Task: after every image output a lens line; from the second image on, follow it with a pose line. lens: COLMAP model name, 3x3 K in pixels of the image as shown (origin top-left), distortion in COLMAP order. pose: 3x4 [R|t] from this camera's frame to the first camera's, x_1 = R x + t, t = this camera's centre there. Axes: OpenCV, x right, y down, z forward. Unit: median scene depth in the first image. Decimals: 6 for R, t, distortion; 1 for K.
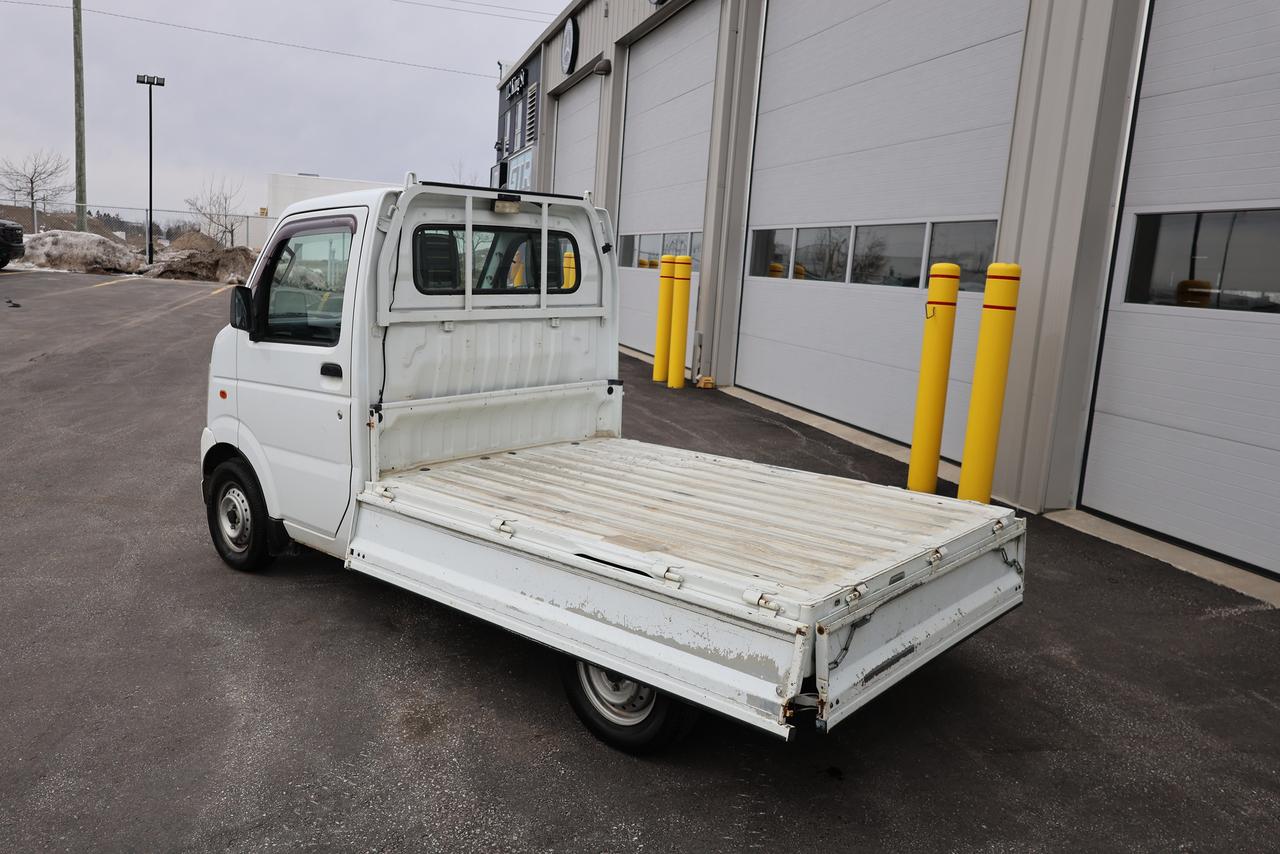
lens RADIAL K [[1002.9, 0, 615.7], [0, 1002.9, 429.3], [0, 0, 1]] dist [0.009584, 0.001582]
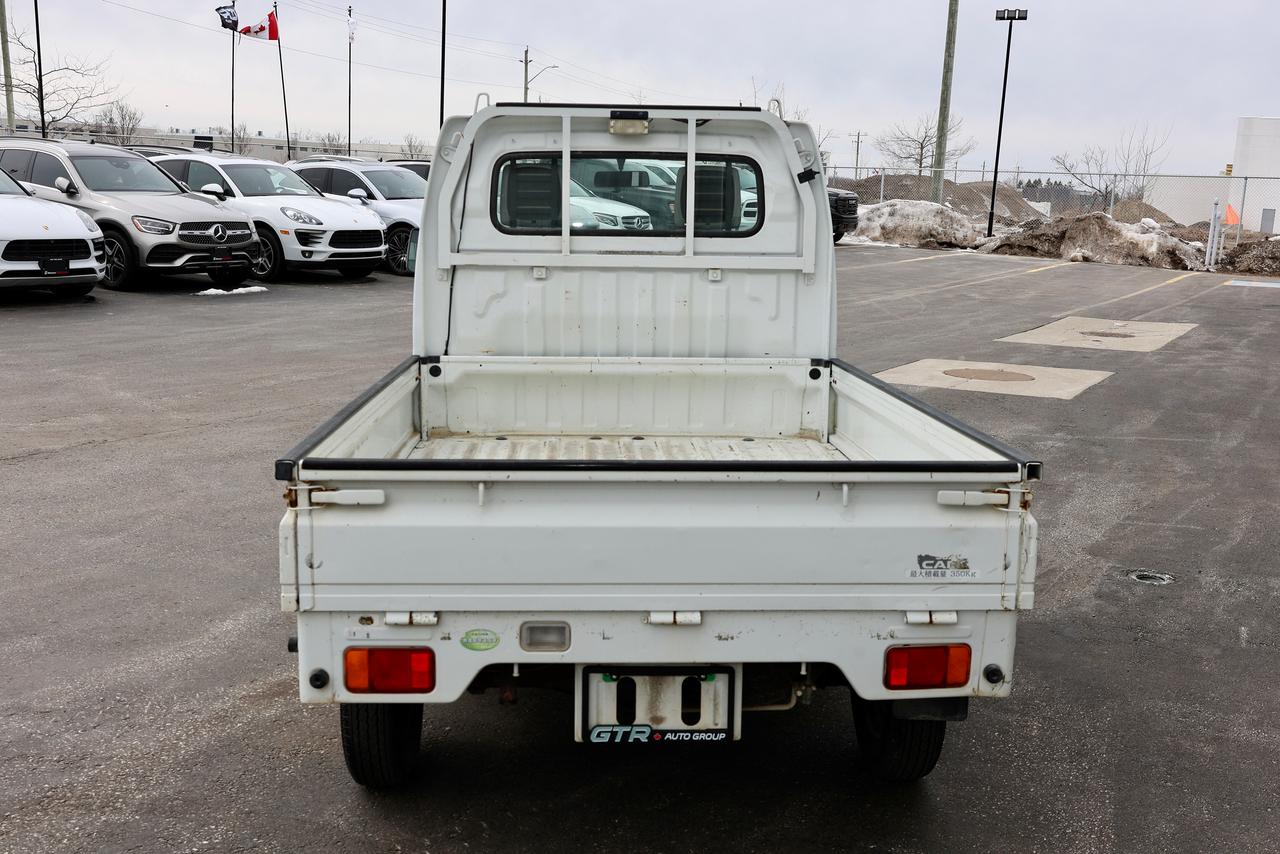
lens RADIAL K [[1287.8, 0, 595.6], [0, 1287.8, 423.7], [0, 0, 1]] dist [0.005005, 0.000000]
pose [[0.681026, 0.098965, -0.725541, 0.604385], [-0.116348, 0.992862, 0.026219, -0.009876], [0.722957, 0.066559, 0.687680, 0.274430]]
